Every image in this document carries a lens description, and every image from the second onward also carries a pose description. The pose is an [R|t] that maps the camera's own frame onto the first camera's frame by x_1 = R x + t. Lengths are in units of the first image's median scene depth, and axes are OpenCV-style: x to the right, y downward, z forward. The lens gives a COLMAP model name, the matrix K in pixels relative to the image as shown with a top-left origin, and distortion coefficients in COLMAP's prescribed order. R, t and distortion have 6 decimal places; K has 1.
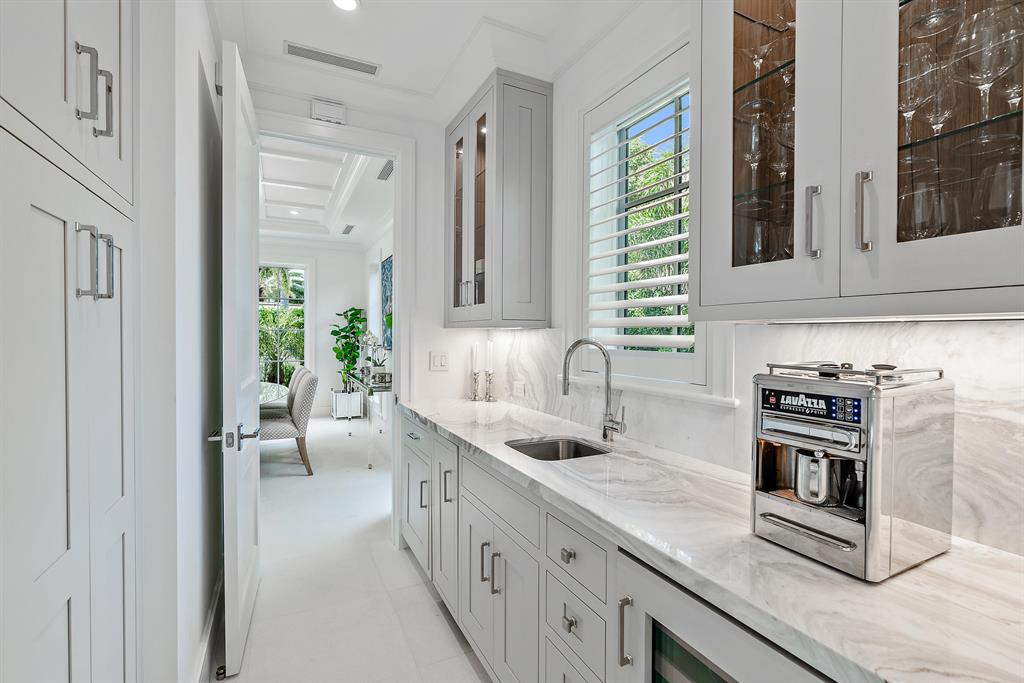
lens RADIAL K [[464.0, 0, 513.8], [0, 464.0, 337.8], [0, 0, 1]] dist [0.000121, -0.000062]
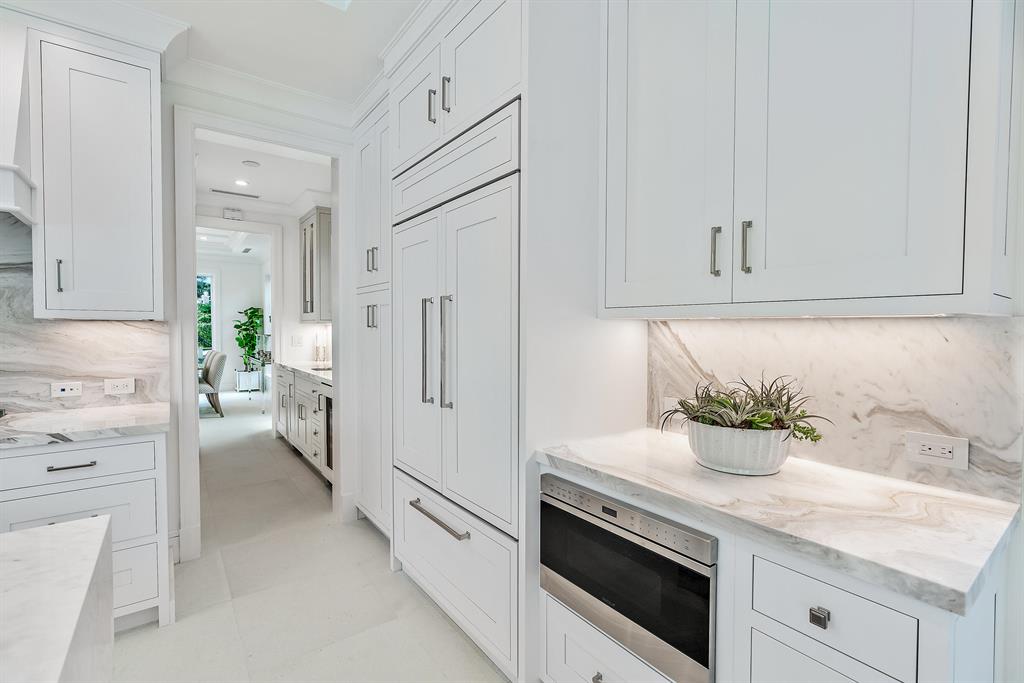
lens RADIAL K [[464.0, 0, 510.4], [0, 464.0, 341.8], [0, 0, 1]] dist [0.000121, -0.000062]
pose [[0.986295, -0.004819, 0.164919, 0.172415], [0.001398, 0.999782, 0.020852, 0.006817], [-0.164983, -0.020335, 0.986087, -0.455735]]
